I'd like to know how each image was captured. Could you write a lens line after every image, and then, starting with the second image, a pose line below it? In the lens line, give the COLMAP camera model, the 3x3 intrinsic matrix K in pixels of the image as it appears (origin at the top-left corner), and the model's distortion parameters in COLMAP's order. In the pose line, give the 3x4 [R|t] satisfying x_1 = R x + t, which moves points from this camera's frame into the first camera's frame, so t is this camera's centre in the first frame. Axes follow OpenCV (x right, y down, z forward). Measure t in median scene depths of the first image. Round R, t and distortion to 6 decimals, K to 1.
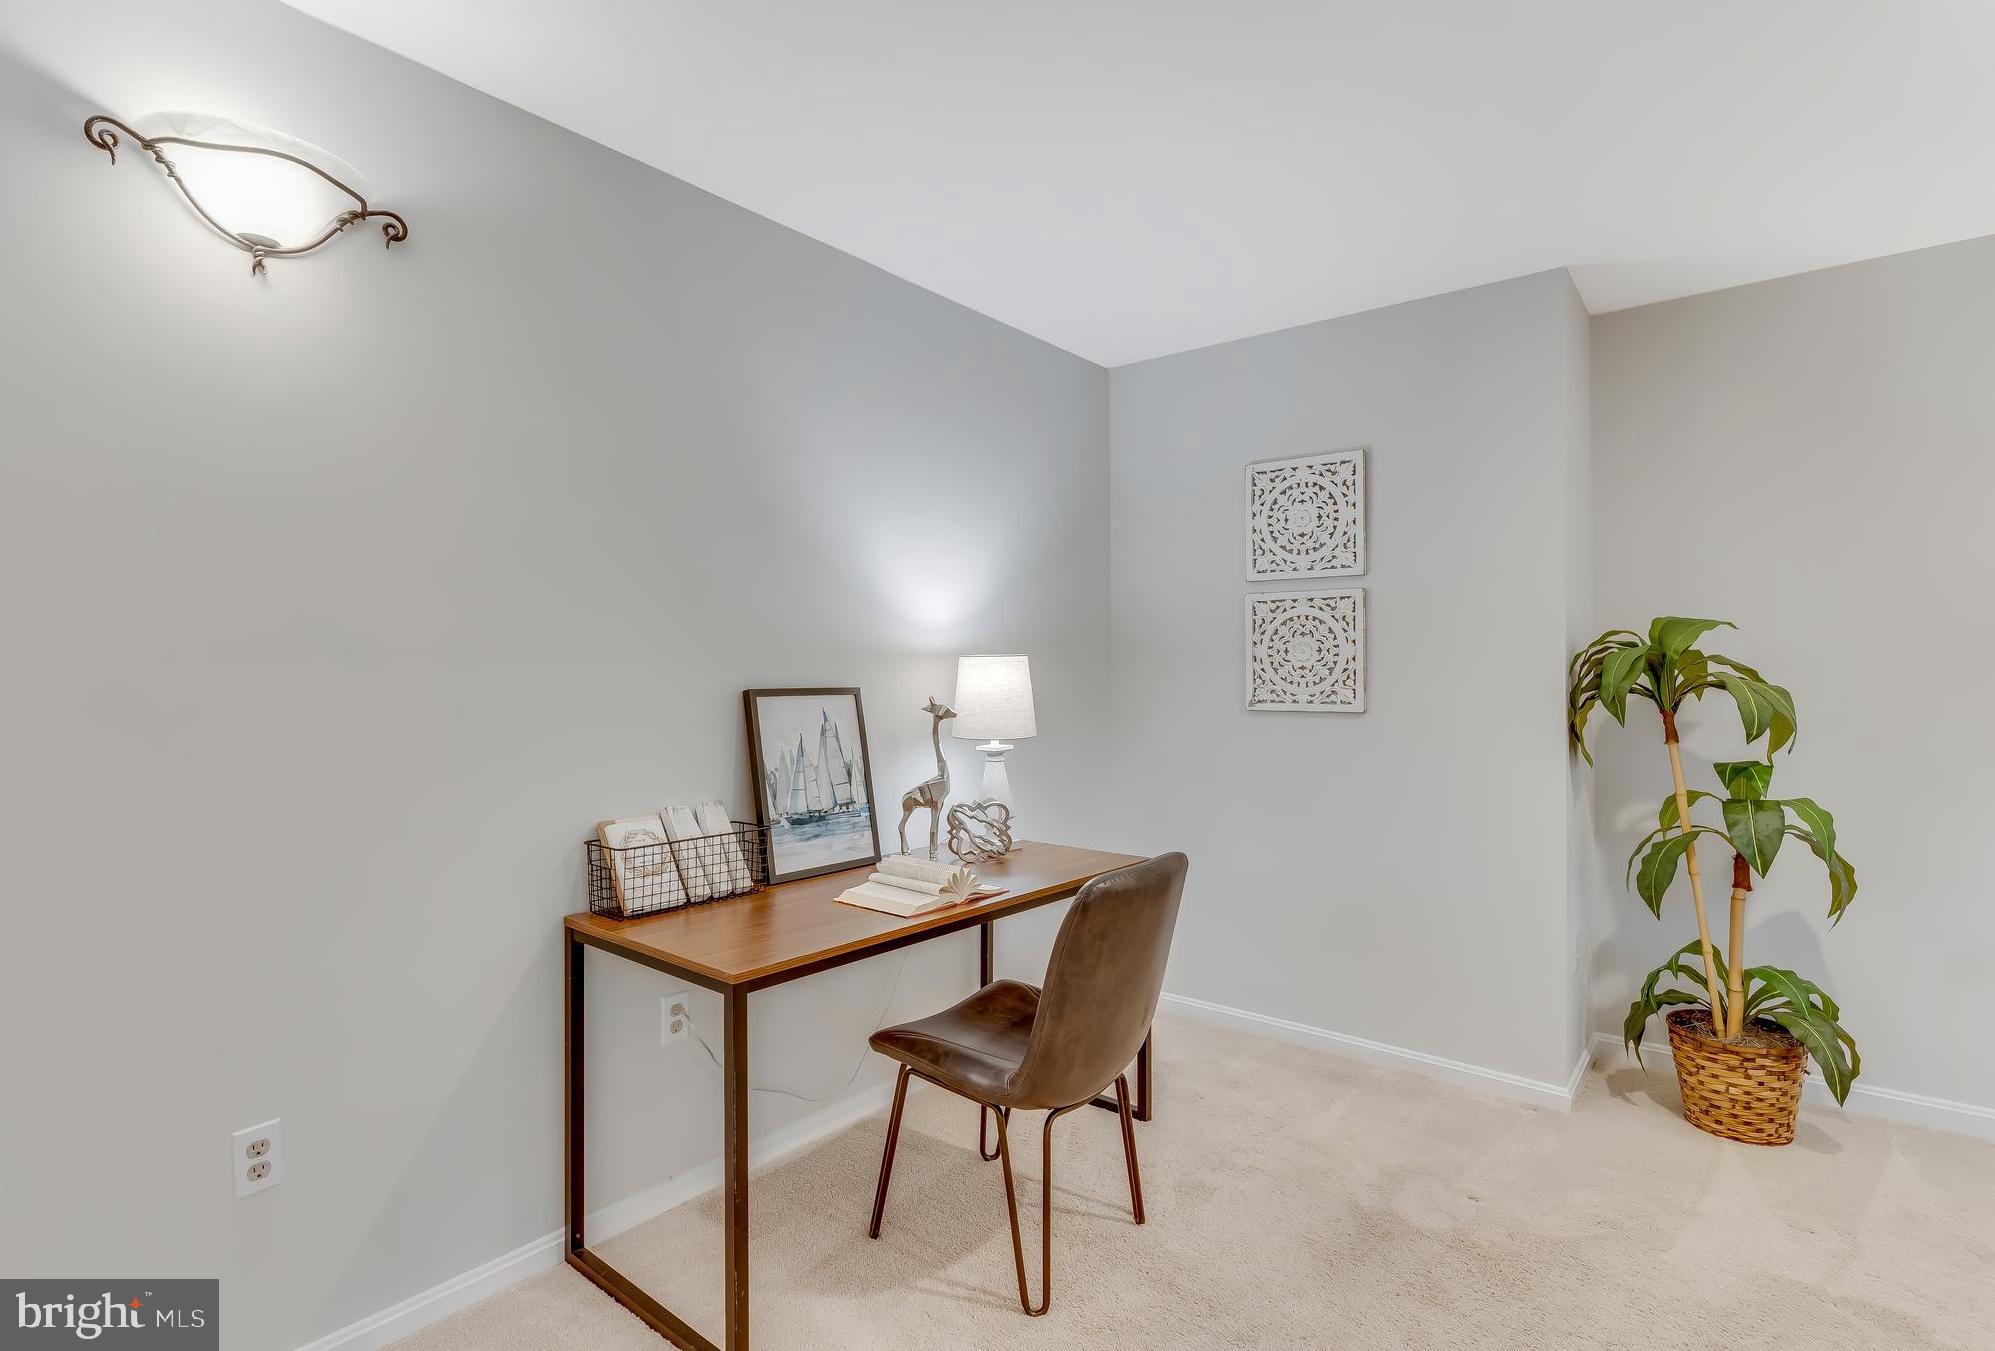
lens RADIAL K [[973.9, 0, 992.5], [0, 973.9, 661.5], [0, 0, 1]] dist [-0.000154, 0.000958]
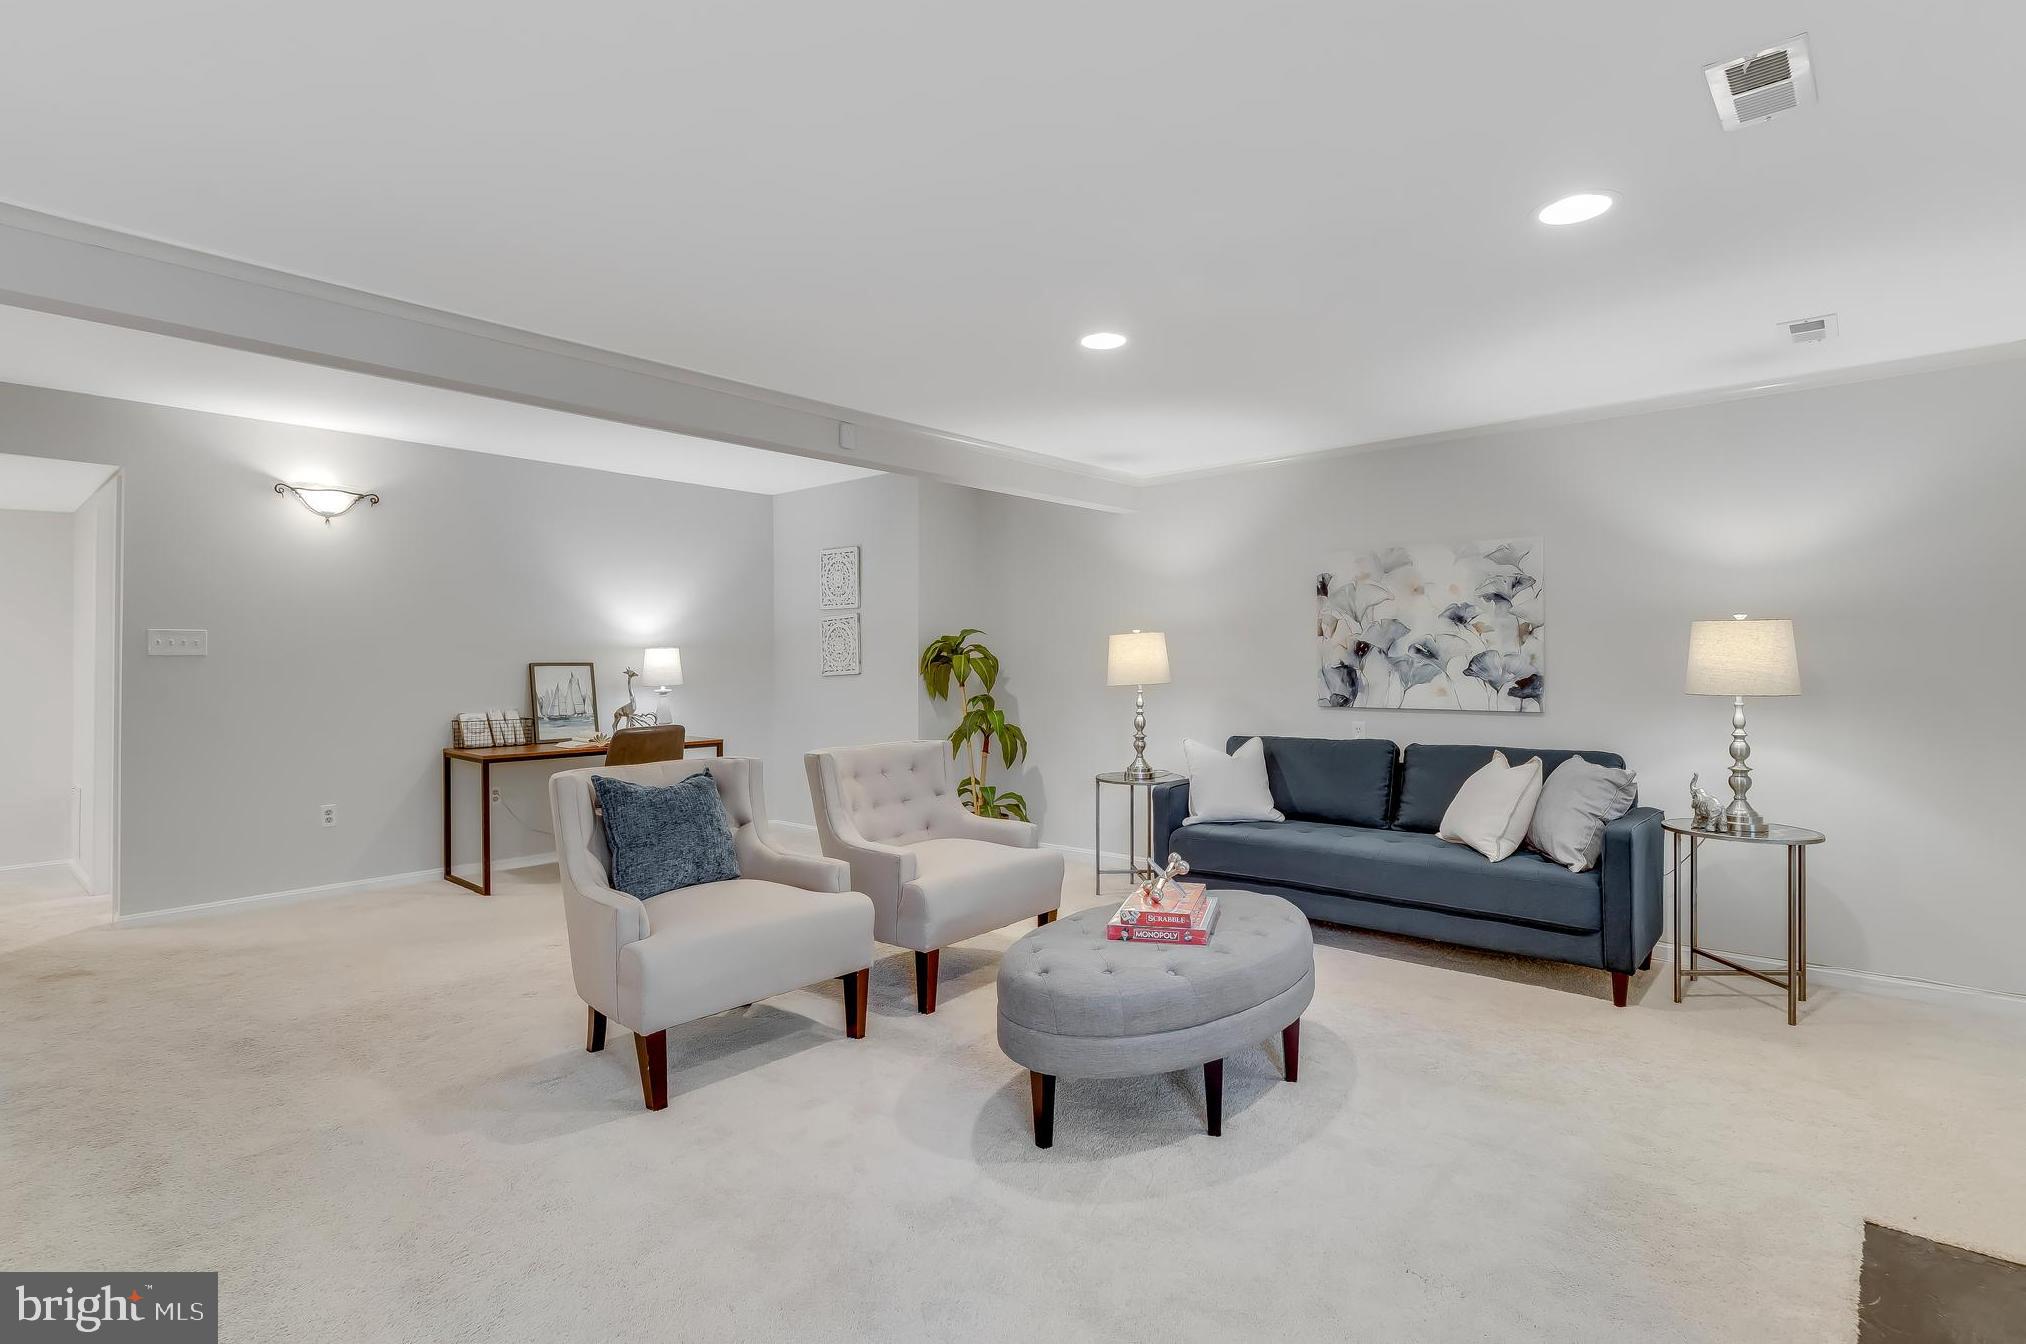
lens RADIAL K [[951.9, 0, 1014.8], [0, 951.9, 653.7], [0, 0, 1]] dist [-0.003609, 0.000051]
pose [[0.999403, -0.003630, -0.034361, 0.998374], [0.003730, 0.999989, 0.002823, 0.004280], [0.034351, -0.002949, 0.999405, -1.265072]]
